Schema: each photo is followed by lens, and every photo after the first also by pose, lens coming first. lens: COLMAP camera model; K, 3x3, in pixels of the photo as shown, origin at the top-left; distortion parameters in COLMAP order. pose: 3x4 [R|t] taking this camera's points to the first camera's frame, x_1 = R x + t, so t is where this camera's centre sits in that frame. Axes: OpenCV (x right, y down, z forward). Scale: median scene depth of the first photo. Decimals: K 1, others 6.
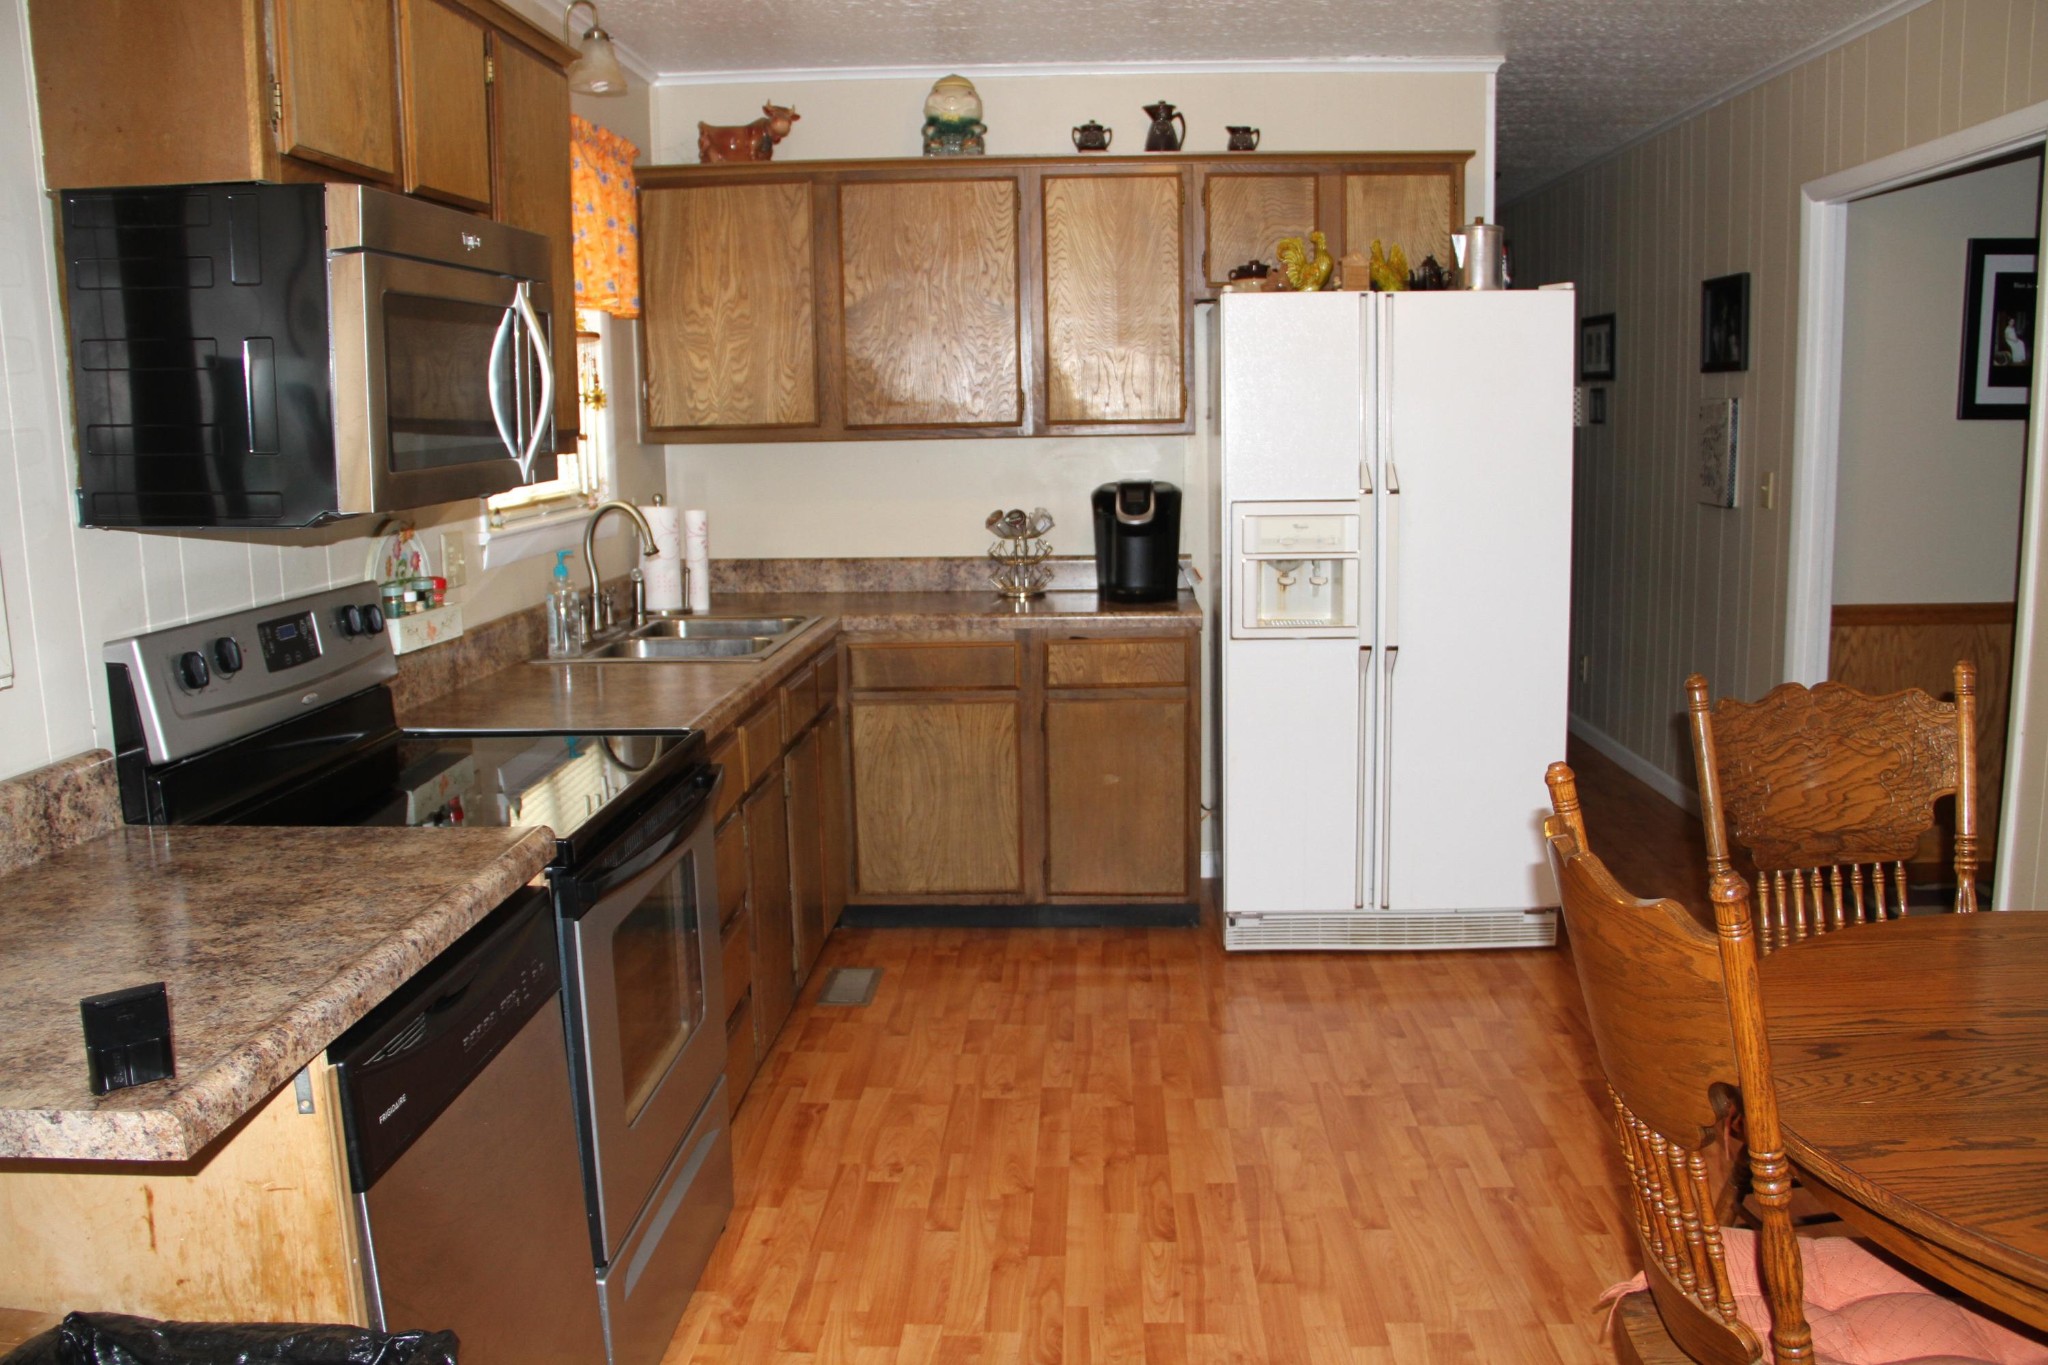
lens RADIAL K [[1696.2, 0, 1024.0], [0, 1696.2, 682.5], [0, 0, 1]] dist [-0.167069, 0.141488]
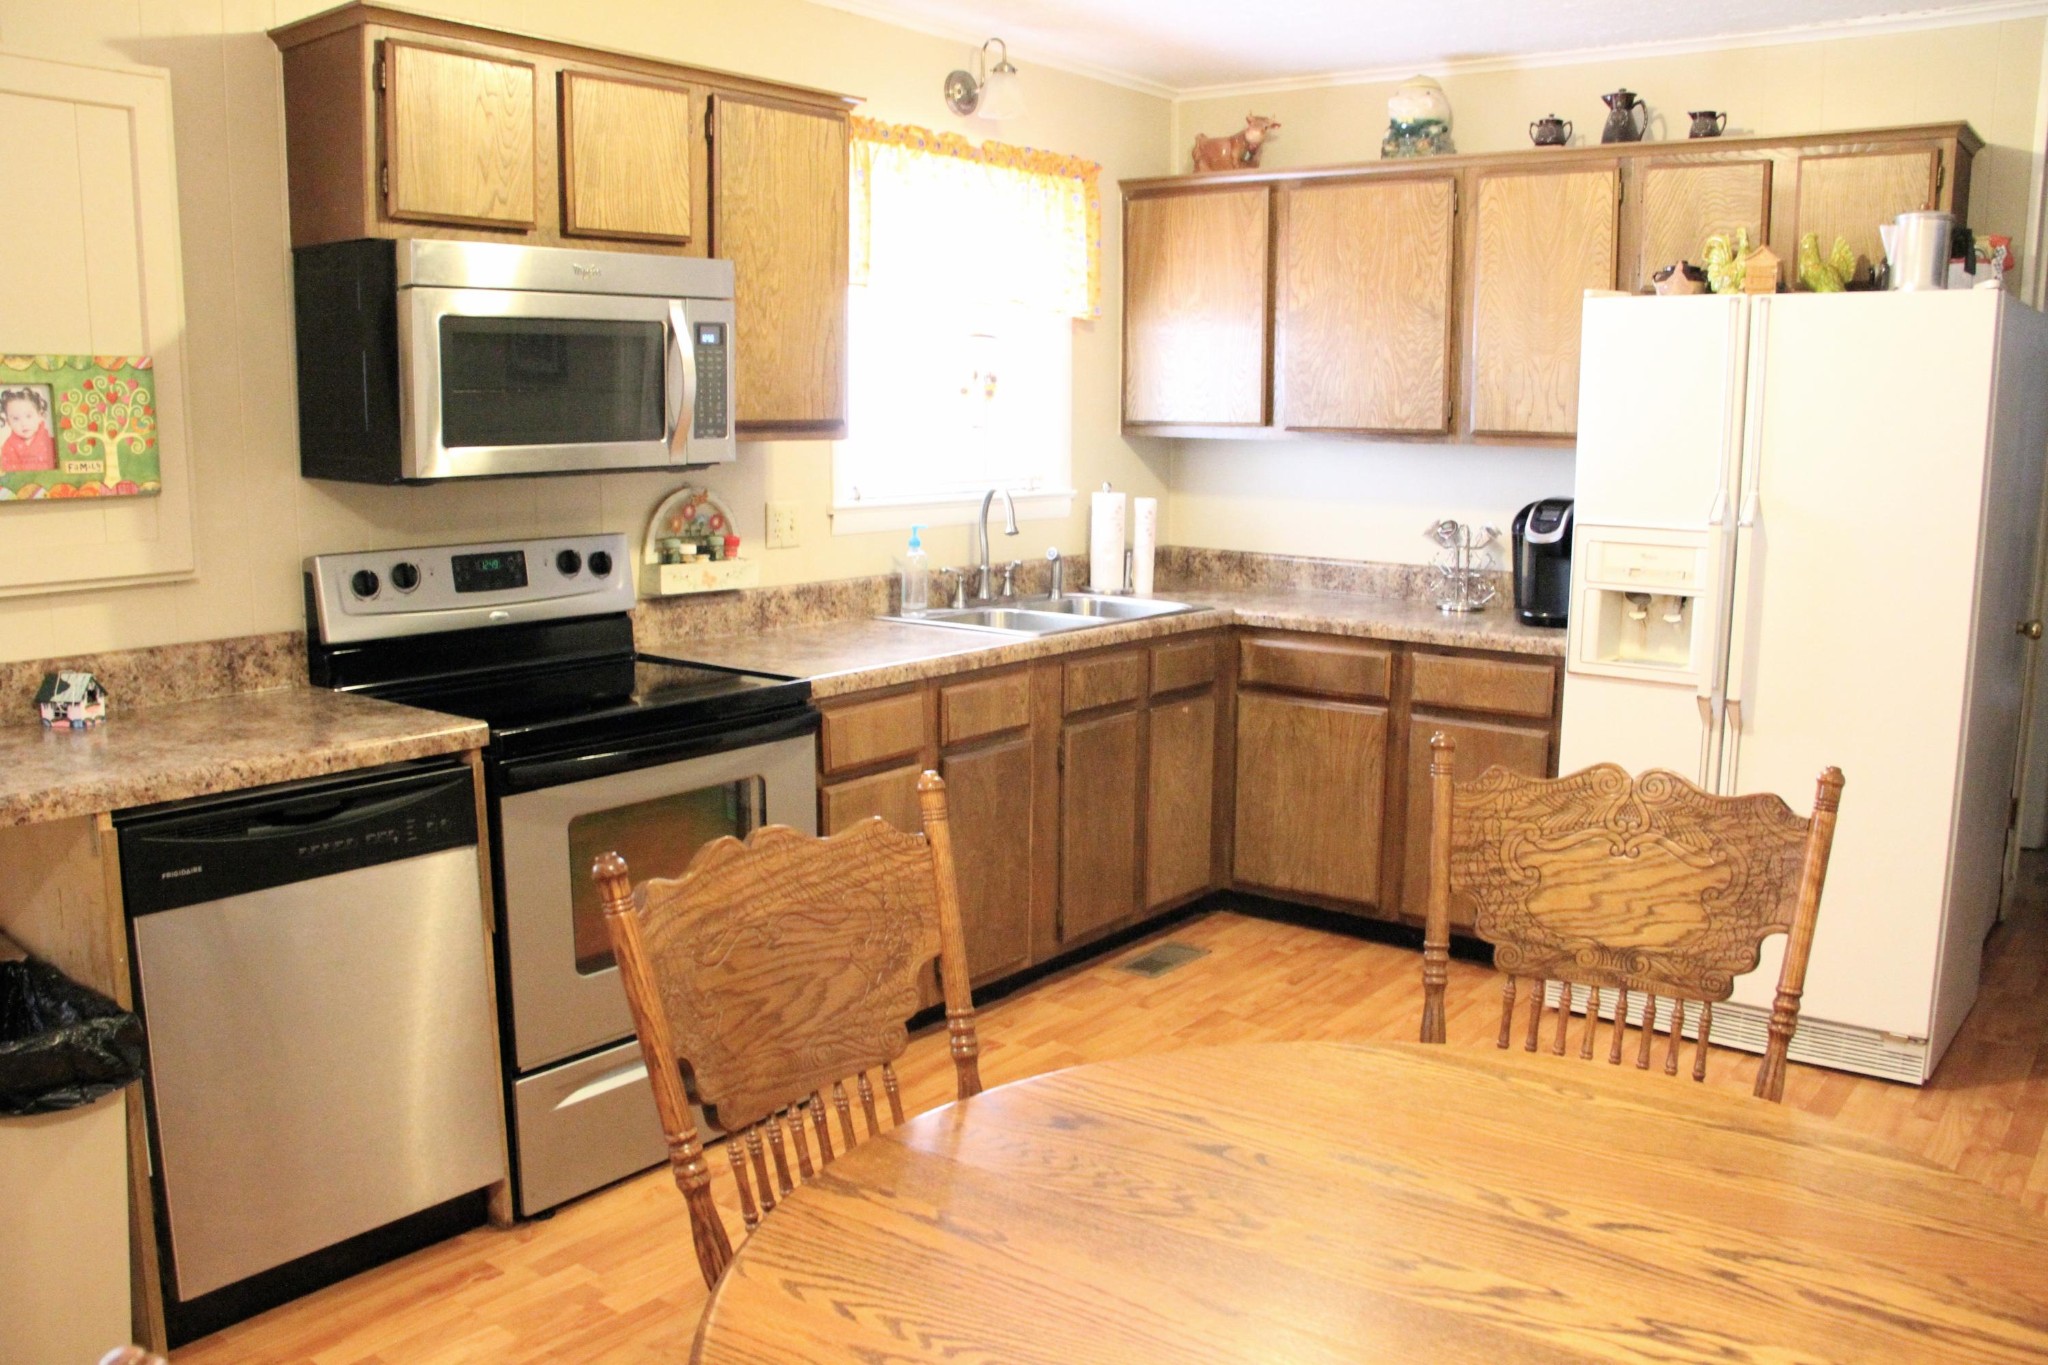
lens RADIAL K [[1696.2, 0, 1024.0], [0, 1696.2, 682.5], [0, 0, 1]] dist [-0.167069, 0.141488]
pose [[0.813728, 0.116349, -0.569482, 0.378553], [-0.113899, 0.992684, 0.040062, -0.021483], [0.569977, 0.032264, 0.821027, 0.077638]]
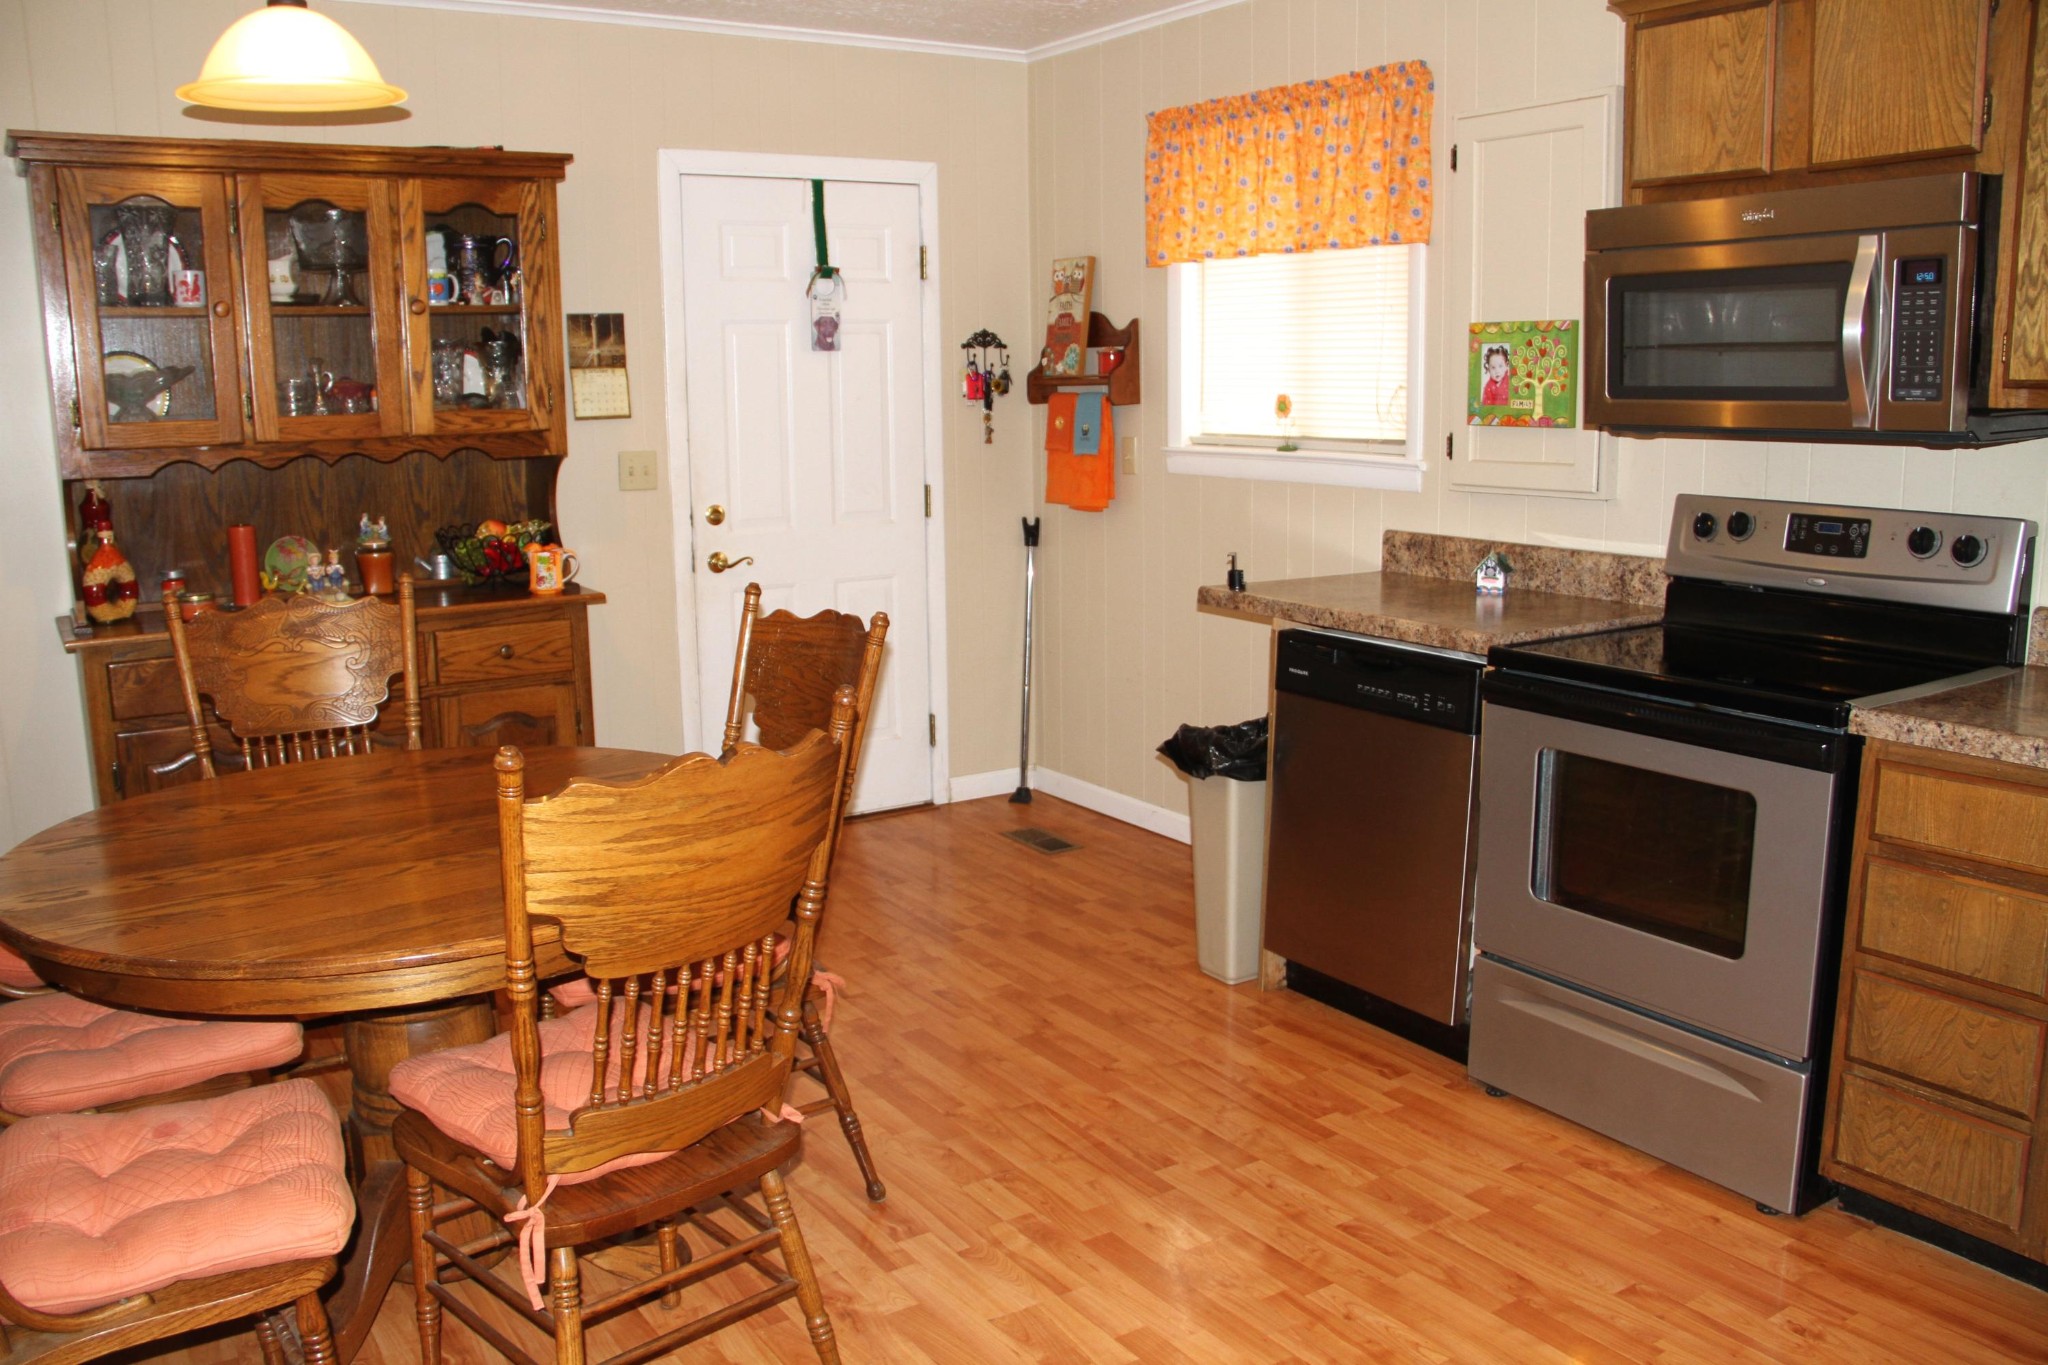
lens RADIAL K [[1696.2, 0, 1024.0], [0, 1696.2, 682.5], [0, 0, 1]] dist [-0.167069, 0.141488]
pose [[-0.811060, 0.132488, -0.569762, 0.434960], [-0.067380, 0.946371, 0.315977, -0.151681], [0.581070, 0.294667, -0.758636, 0.900539]]
